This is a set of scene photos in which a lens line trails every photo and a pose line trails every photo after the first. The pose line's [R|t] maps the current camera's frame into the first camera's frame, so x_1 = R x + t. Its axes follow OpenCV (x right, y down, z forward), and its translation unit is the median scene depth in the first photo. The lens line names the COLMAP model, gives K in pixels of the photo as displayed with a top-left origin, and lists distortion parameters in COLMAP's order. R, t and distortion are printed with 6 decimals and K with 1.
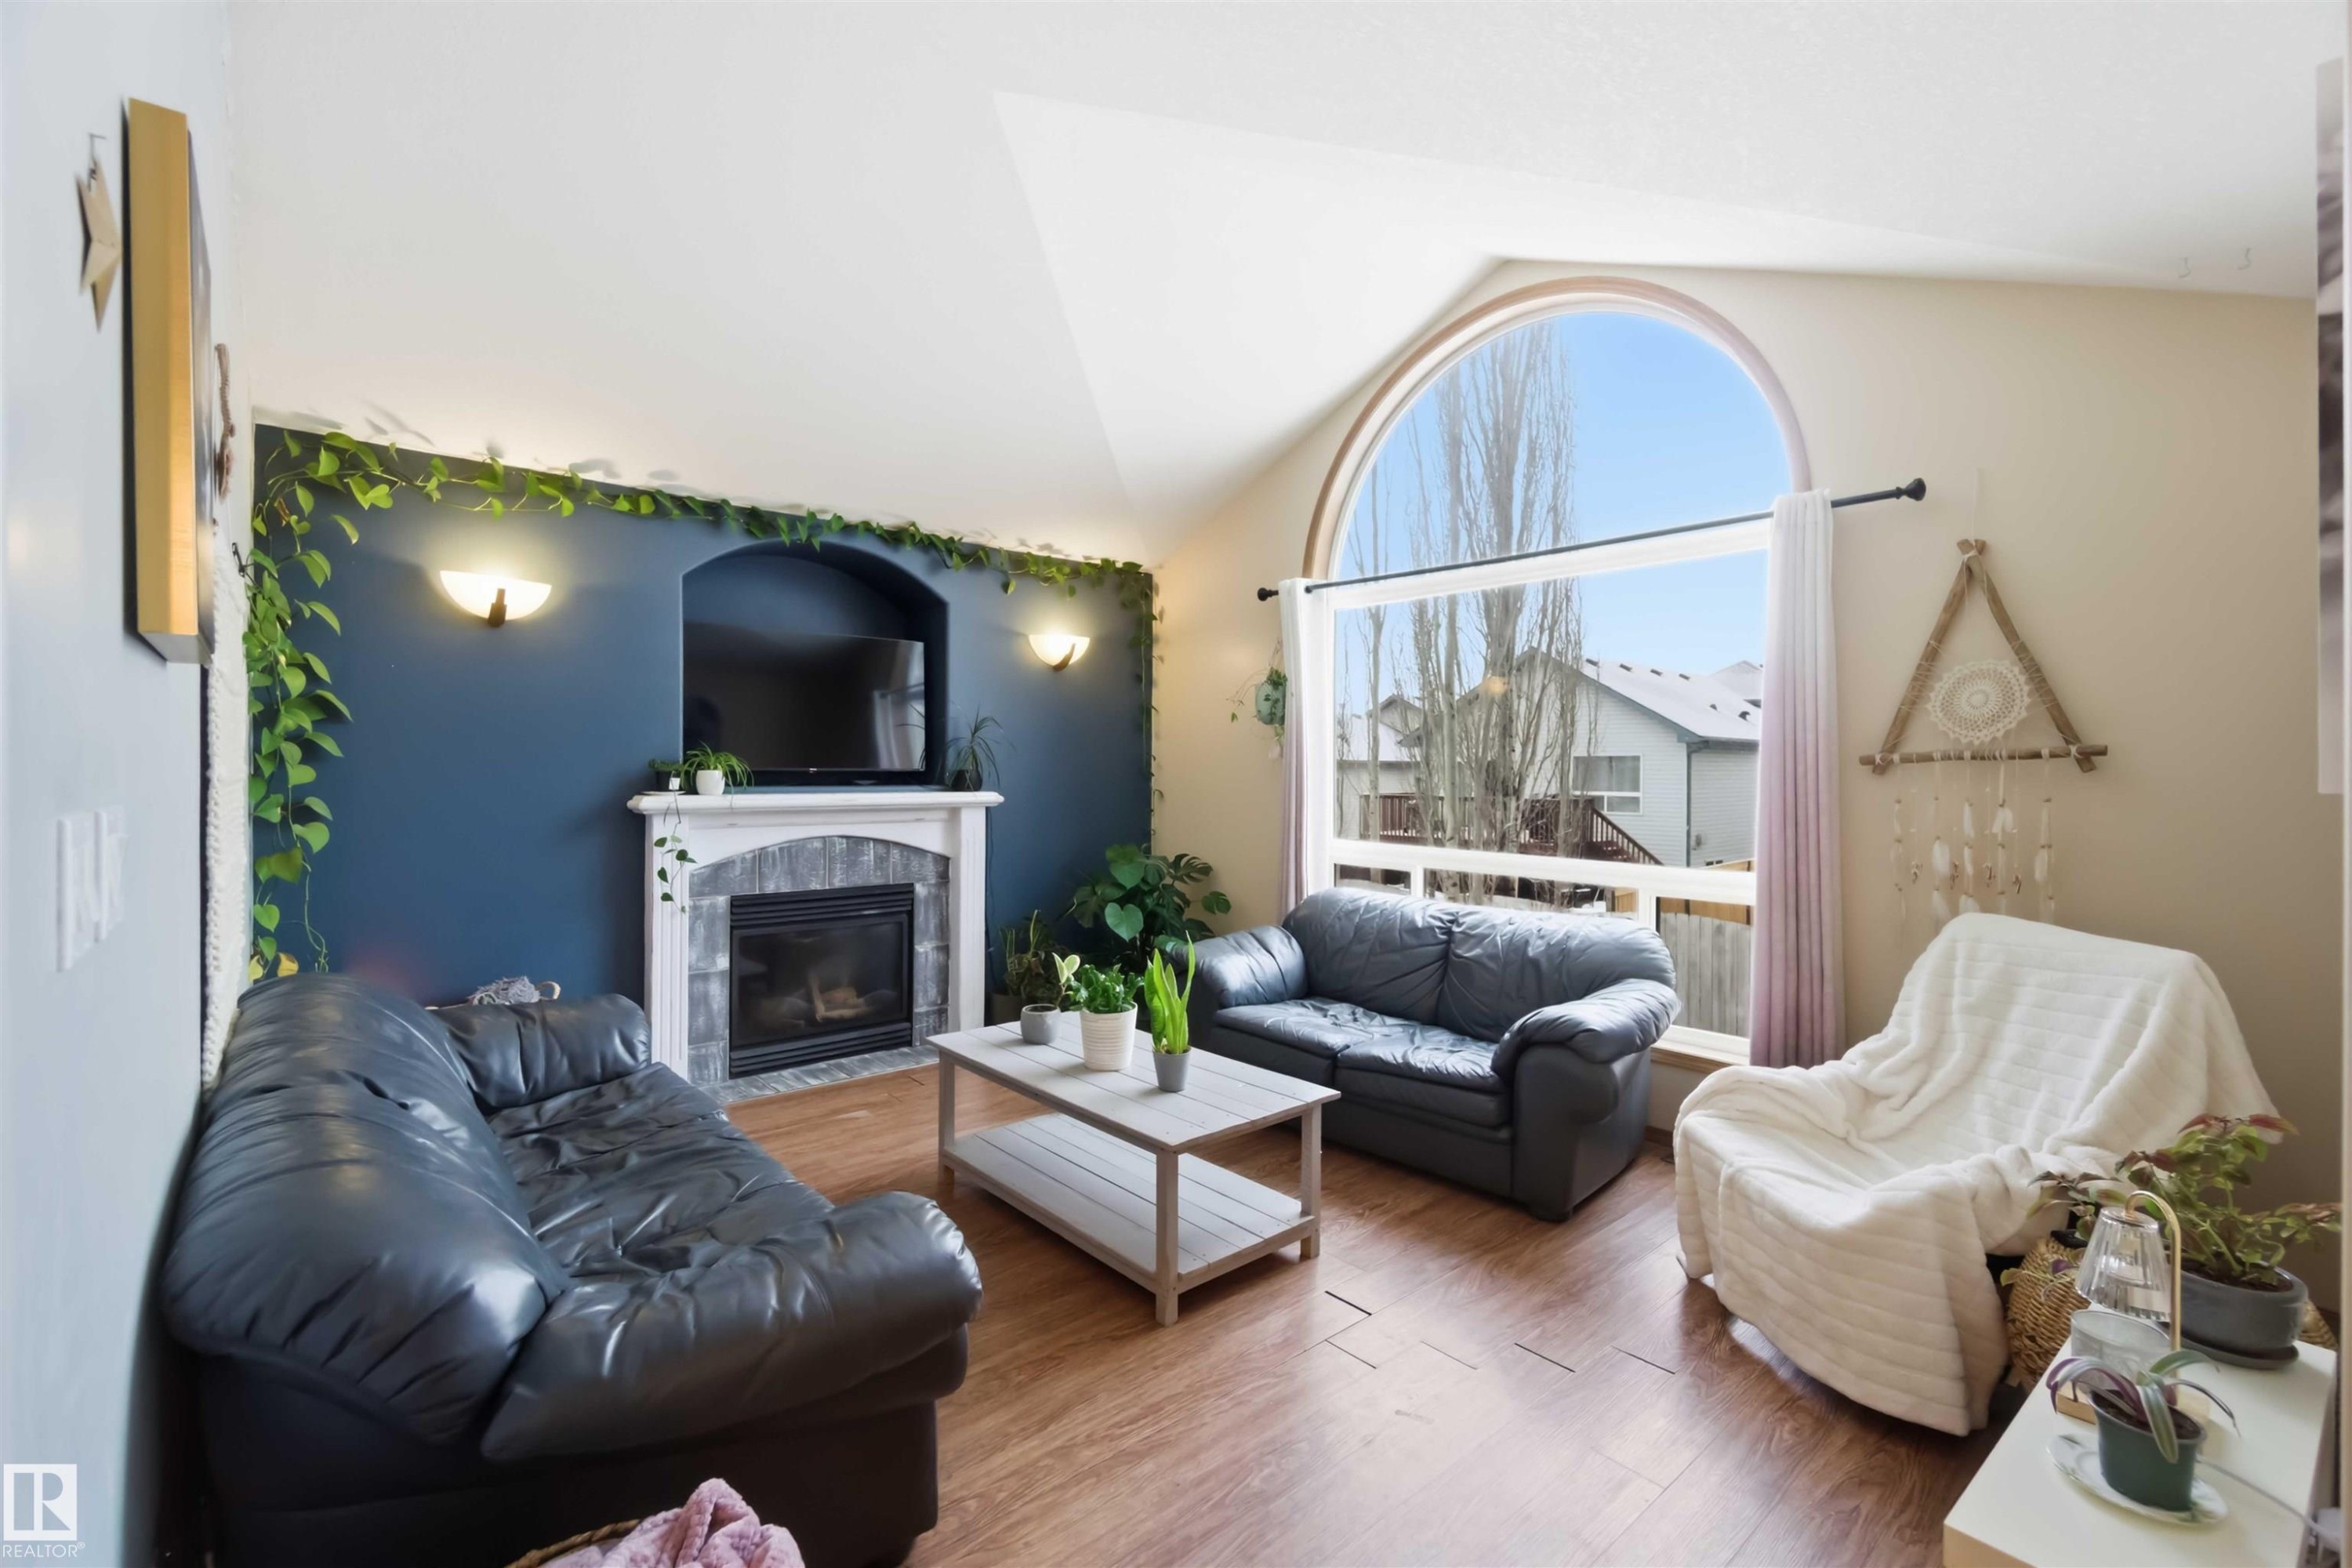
lens RADIAL K [[999.9, 0, 1176.6], [0, 999.9, 763.8], [0, 0, 1]] dist [-0.003275, -0.000092]
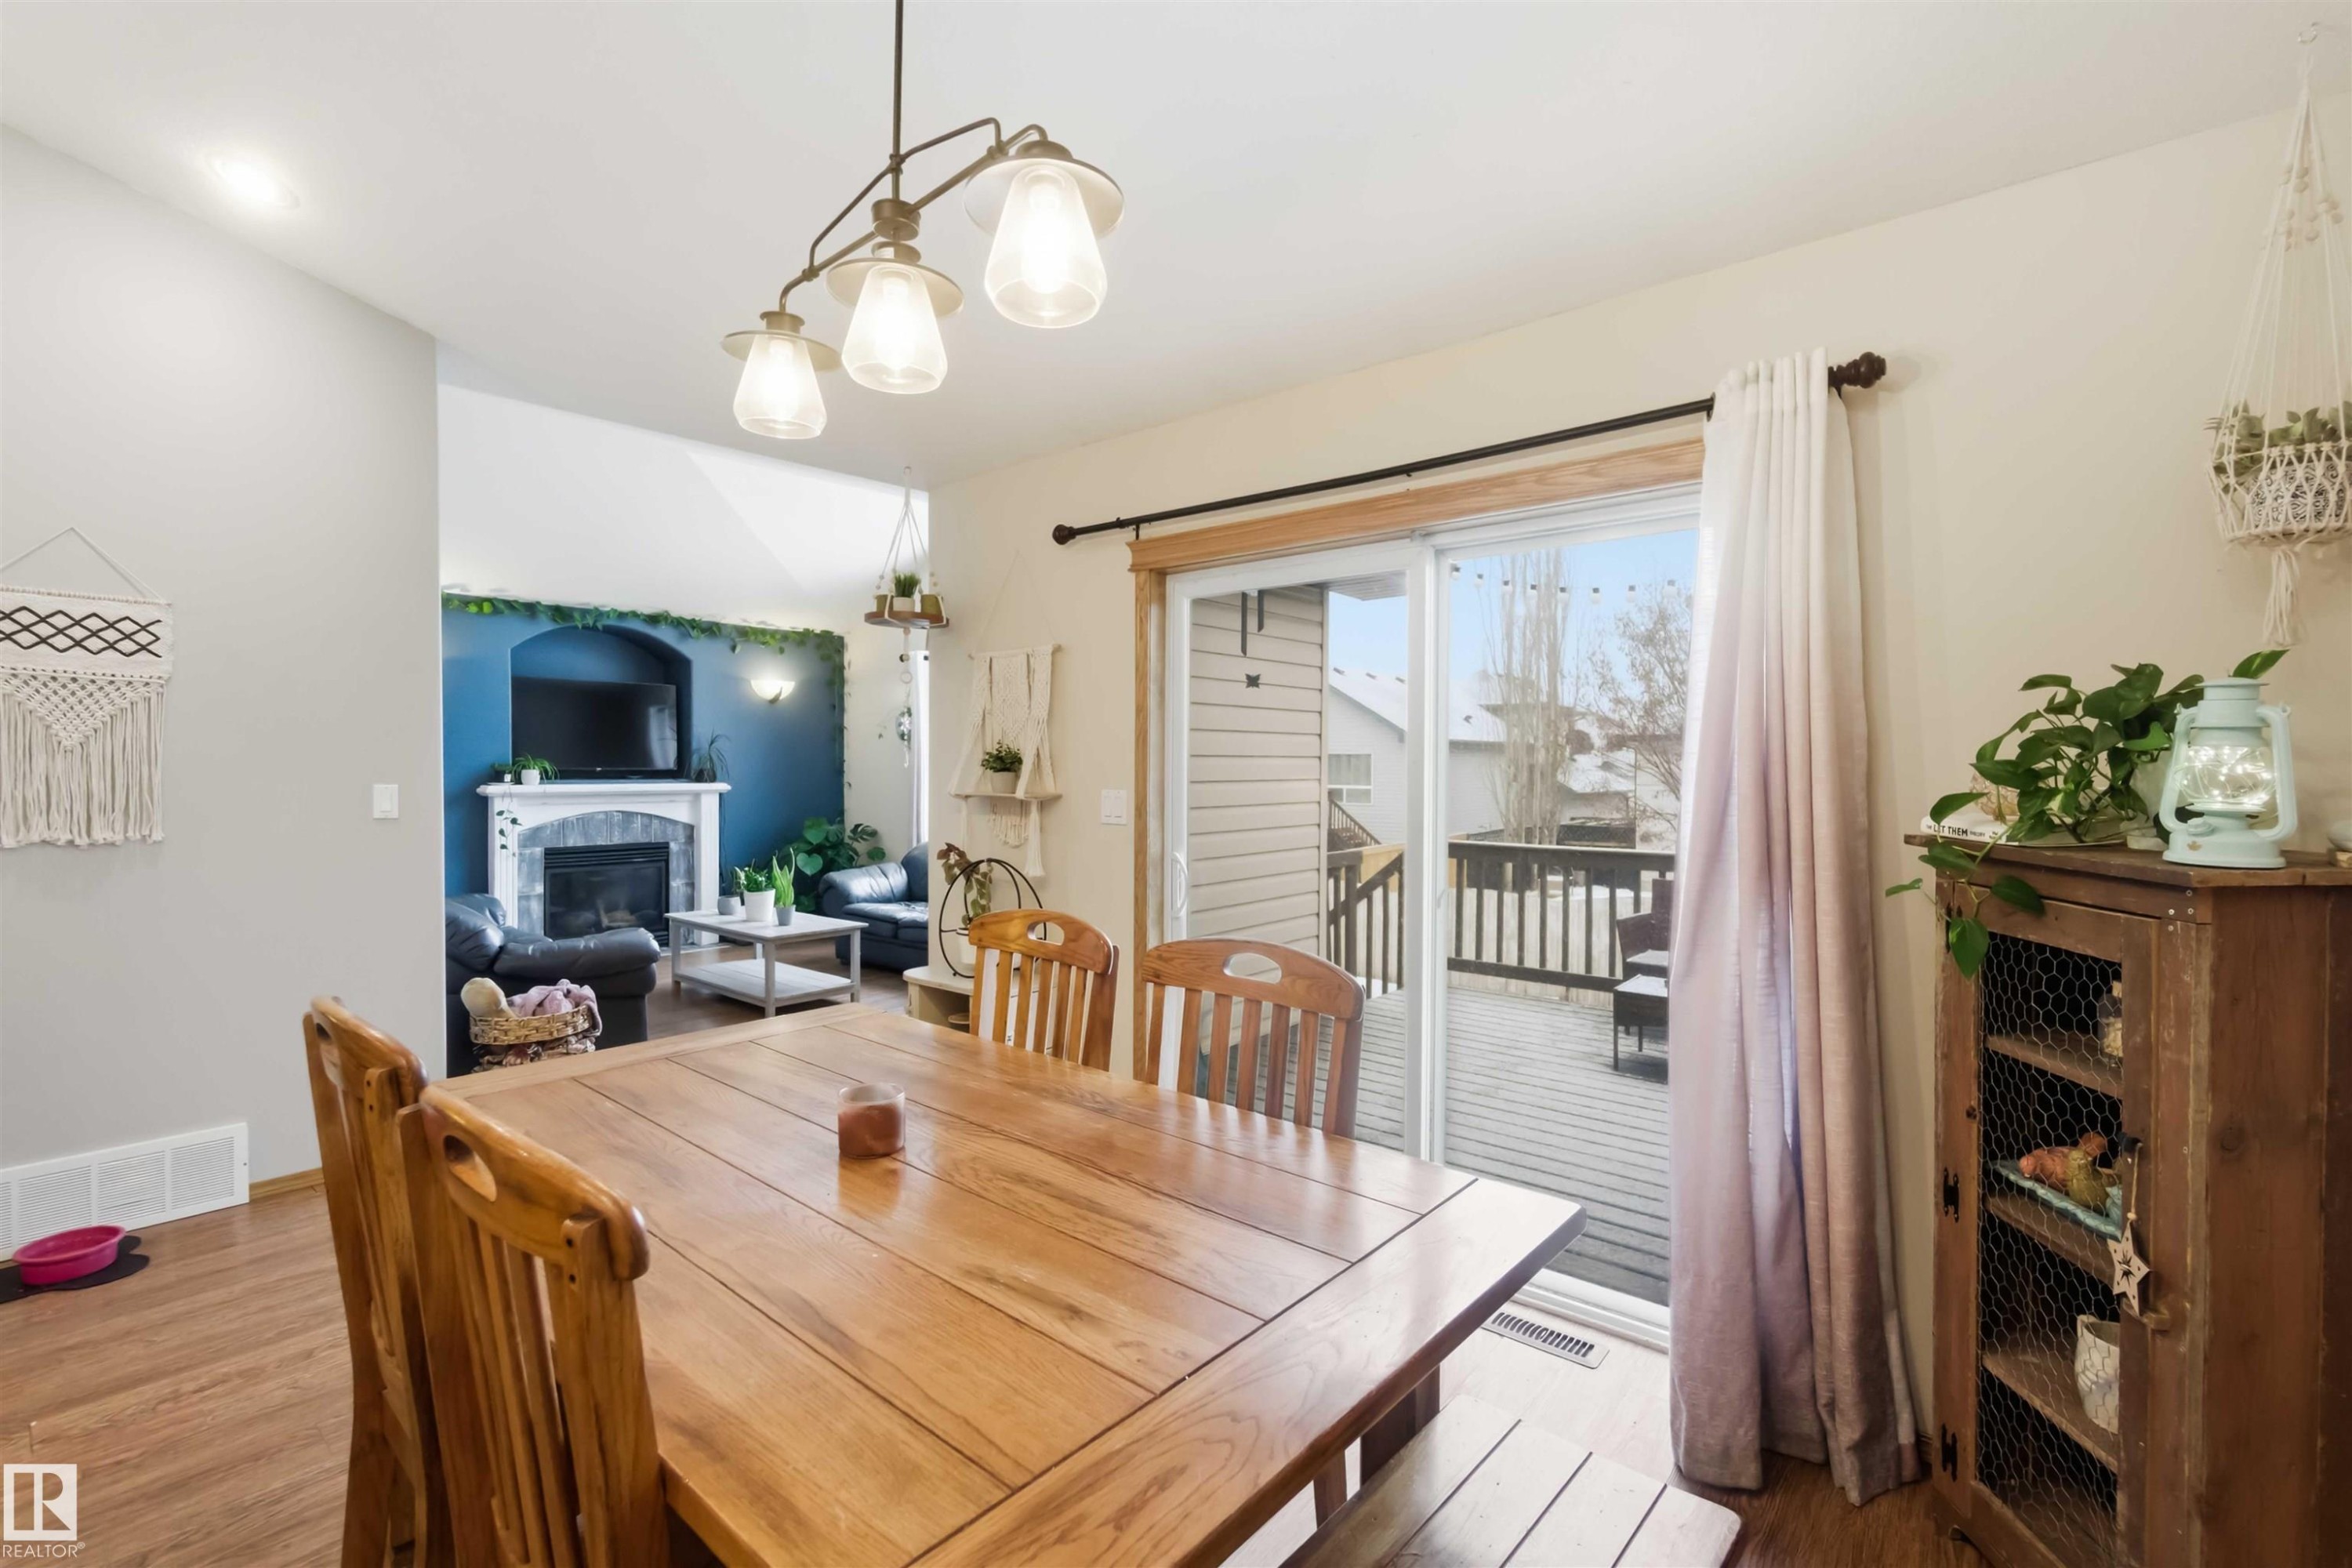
lens RADIAL K [[1030.6, 0, 1168.8], [0, 1030.6, 778.8], [0, 0, 1]] dist [-0.000415, 0.000078]
pose [[0.988482, -0.000920, 0.151337, 0.263076], [-0.002074, 0.999805, 0.019631, -0.011705], [-0.151326, -0.019718, 0.988287, -0.700182]]
